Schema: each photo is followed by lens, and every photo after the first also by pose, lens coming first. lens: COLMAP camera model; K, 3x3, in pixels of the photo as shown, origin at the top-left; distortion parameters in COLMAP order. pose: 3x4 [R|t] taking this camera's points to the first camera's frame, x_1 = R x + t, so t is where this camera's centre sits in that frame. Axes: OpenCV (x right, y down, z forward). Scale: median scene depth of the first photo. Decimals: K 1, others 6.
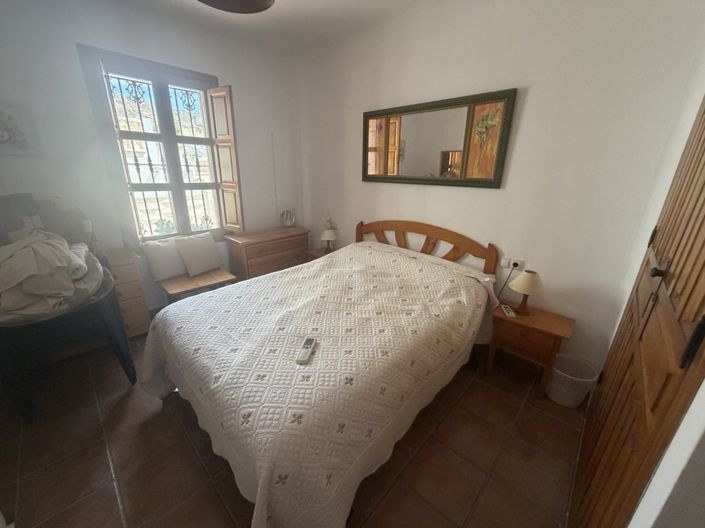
lens RADIAL K [[272.7, 0, 352.5], [0, 272.7, 264.0], [0, 0, 1]] dist [0.001660, -0.000035]
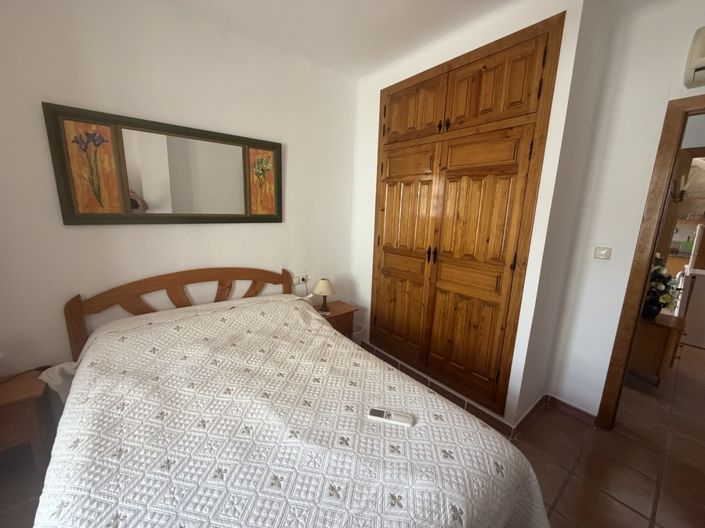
lens RADIAL K [[272.7, 0, 352.5], [0, 272.7, 264.0], [0, 0, 1]] dist [0.001660, -0.000035]
pose [[0.157863, -0.210992, 0.964656, -0.586499], [0.299705, 0.941061, 0.156785, -0.200052], [-0.940880, 0.264362, 0.211794, 0.510158]]
